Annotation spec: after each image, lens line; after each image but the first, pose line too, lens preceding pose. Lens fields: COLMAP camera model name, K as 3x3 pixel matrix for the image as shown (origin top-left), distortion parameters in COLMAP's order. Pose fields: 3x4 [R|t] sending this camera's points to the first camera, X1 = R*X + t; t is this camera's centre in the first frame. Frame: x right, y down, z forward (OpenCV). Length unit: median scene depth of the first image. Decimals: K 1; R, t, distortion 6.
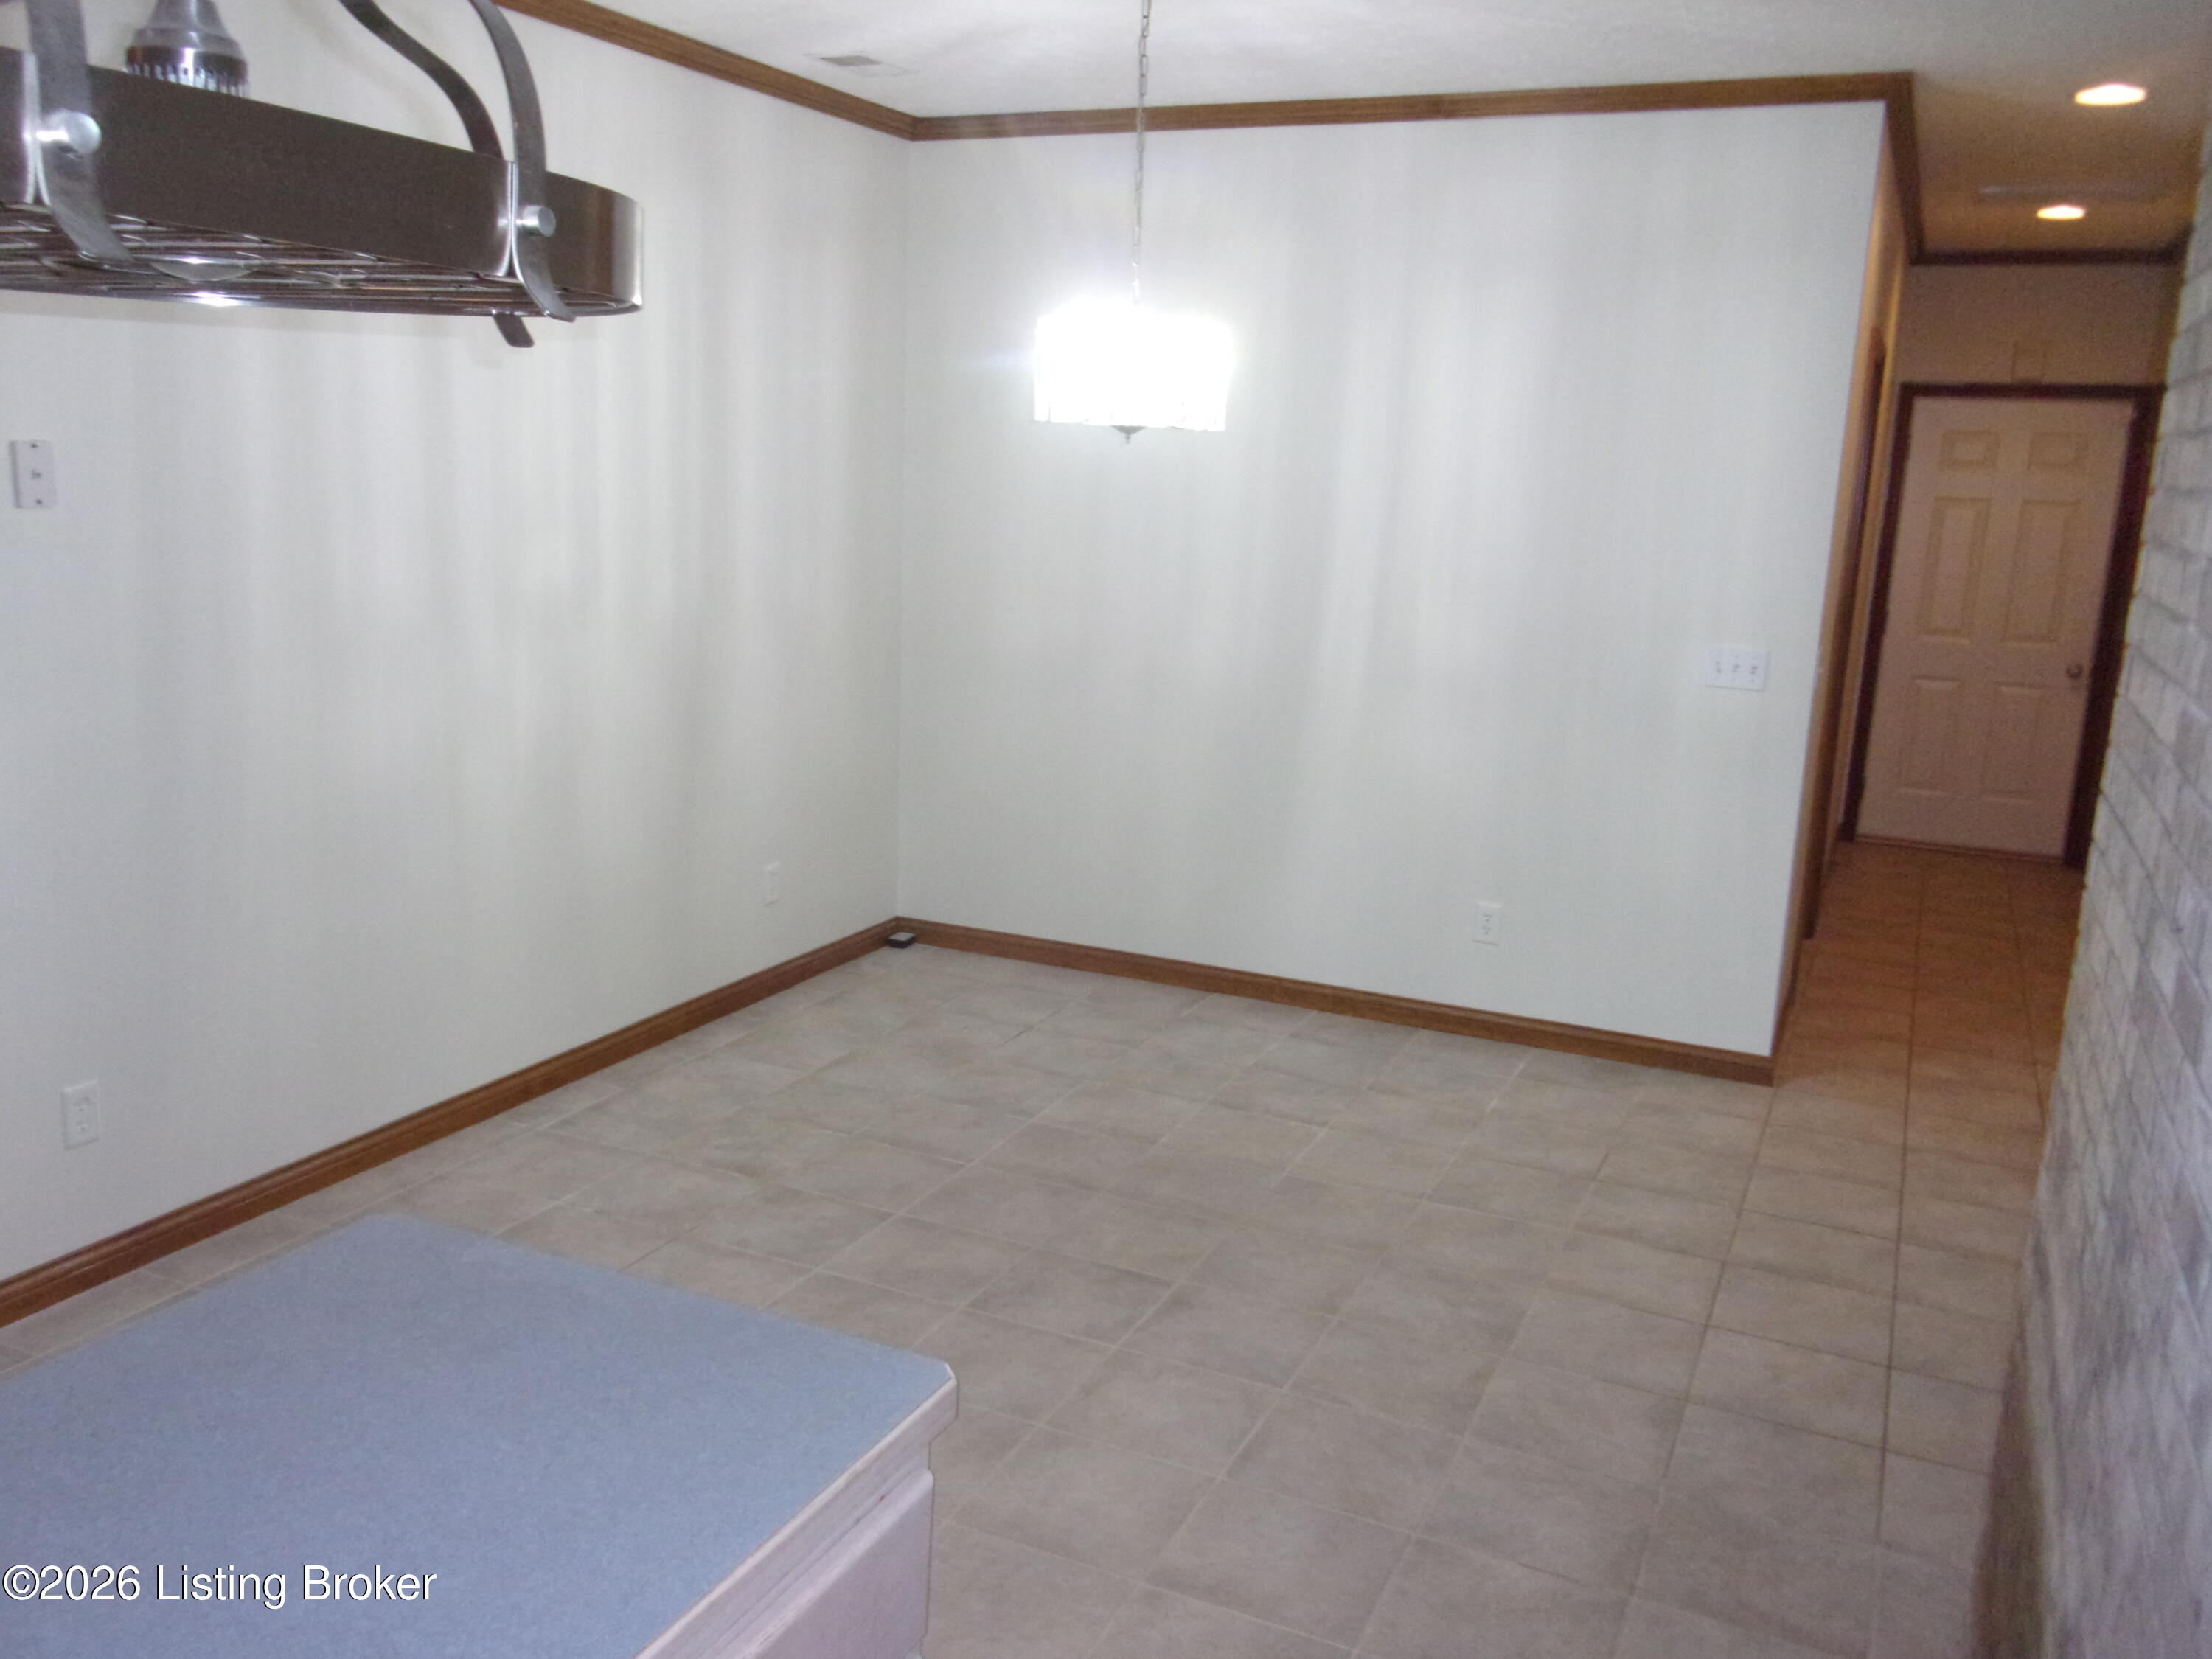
lens RADIAL K [[1838.6, 0, 1056.7], [0, 1838.6, 836.1], [0, 0, 1]] dist [0.019677, -0.004906]
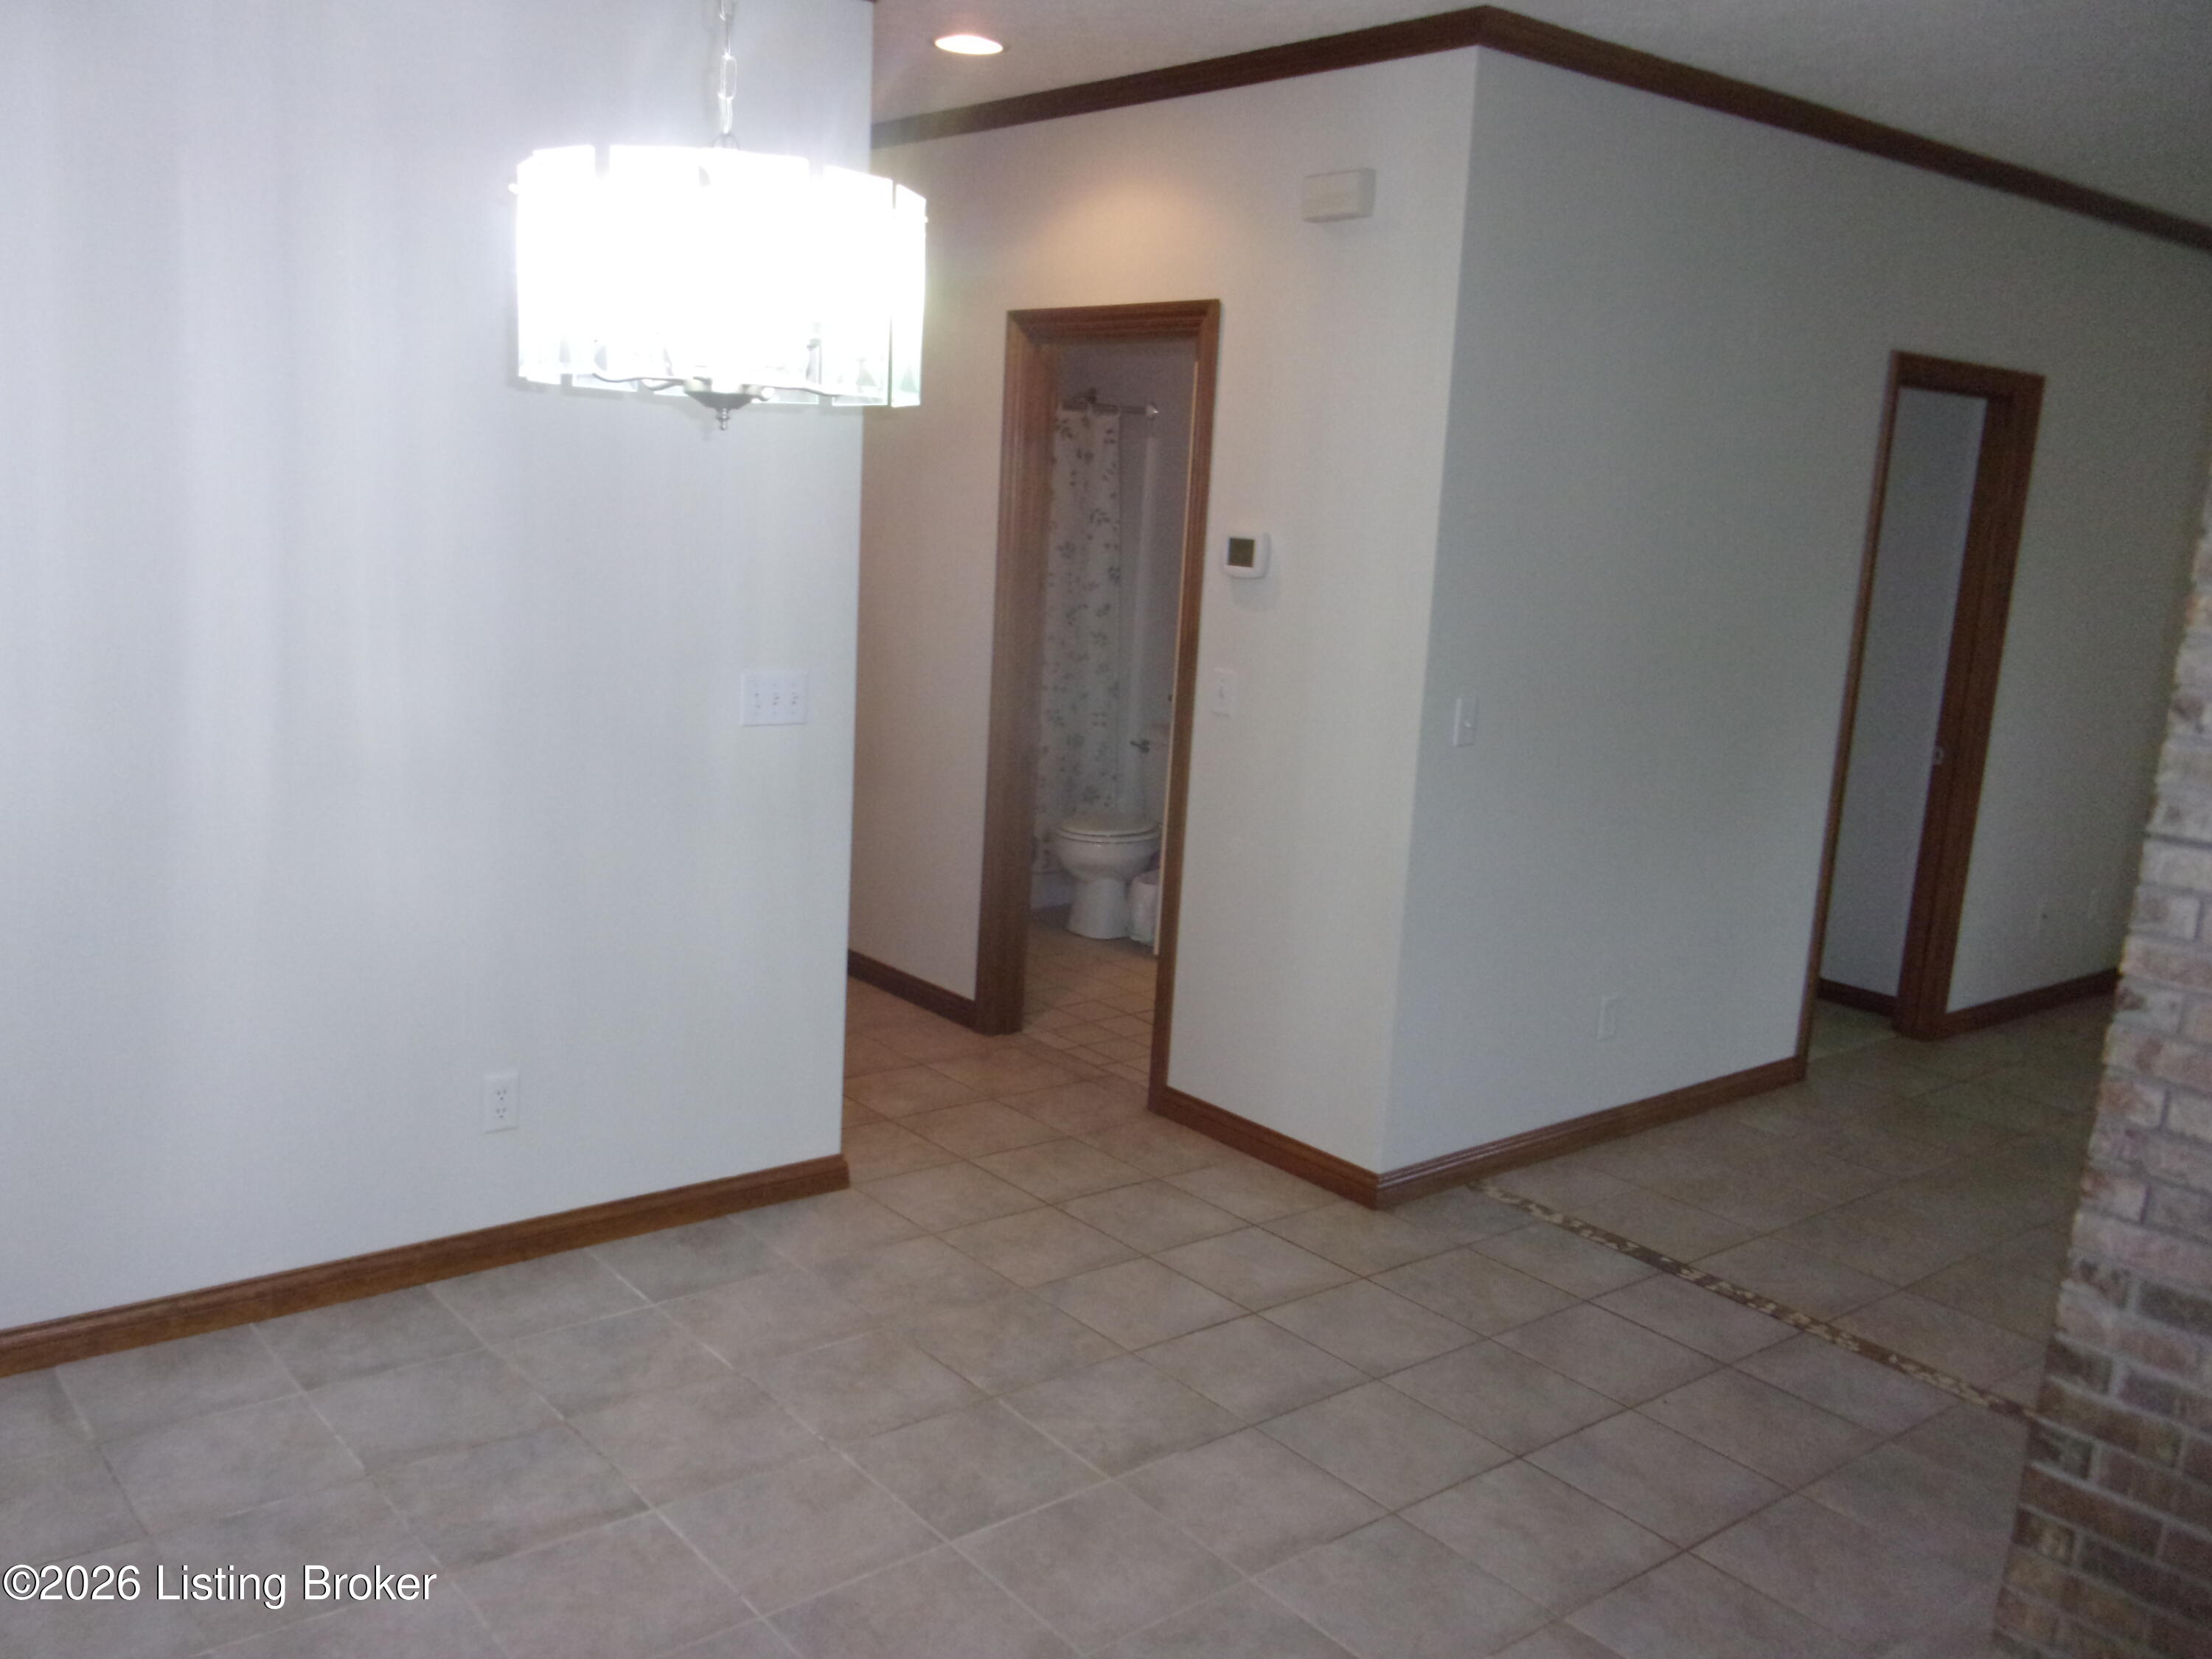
lens RADIAL K [[1838.6, 0, 1056.7], [0, 1838.6, 836.1], [0, 0, 1]] dist [0.019677, -0.004906]
pose [[0.437101, -0.183326, 0.880531, -0.306824], [0.142998, 0.980719, 0.133200, -0.130936], [-0.887972, 0.067692, 0.454888, 0.578044]]
